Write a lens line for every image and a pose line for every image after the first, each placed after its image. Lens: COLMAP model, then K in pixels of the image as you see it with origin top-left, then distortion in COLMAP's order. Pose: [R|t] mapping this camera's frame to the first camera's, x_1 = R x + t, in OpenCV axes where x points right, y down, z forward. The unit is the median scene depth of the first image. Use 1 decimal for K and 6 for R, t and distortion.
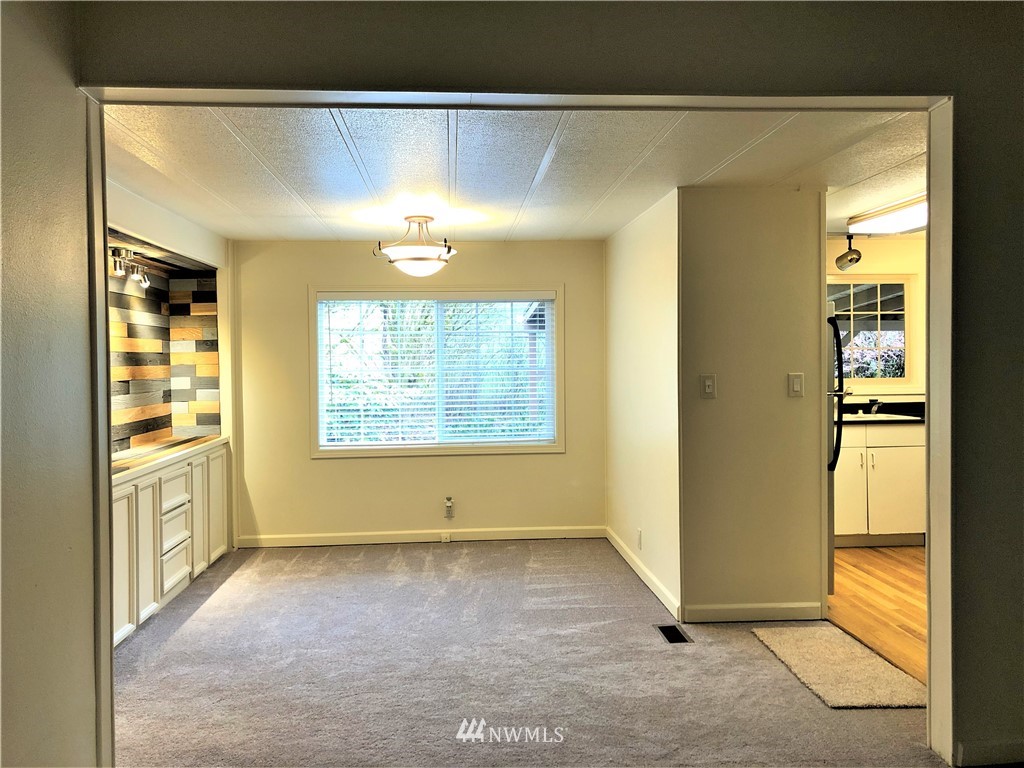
lens RADIAL K [[842.9, 0, 517.8], [0, 842.9, 378.6], [0, 0, 1]] dist [0.008061, 0.009740]
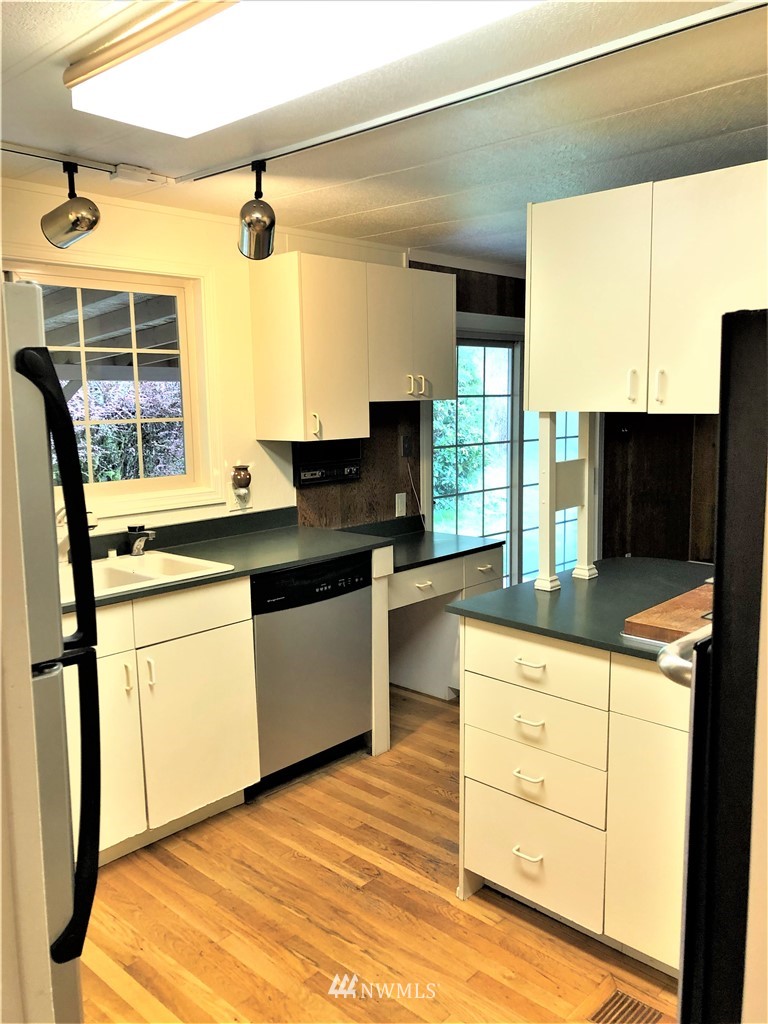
lens RADIAL K [[842.9, 0, 389.5], [0, 842.9, 506.0], [0, 0, 1]] dist [0.008061, 0.009740]
pose [[0.740298, -0.084061, 0.667002, 0.197785], [0.019508, 0.994420, 0.103674, -0.035175], [-0.671995, -0.063738, 0.737807, 0.524764]]
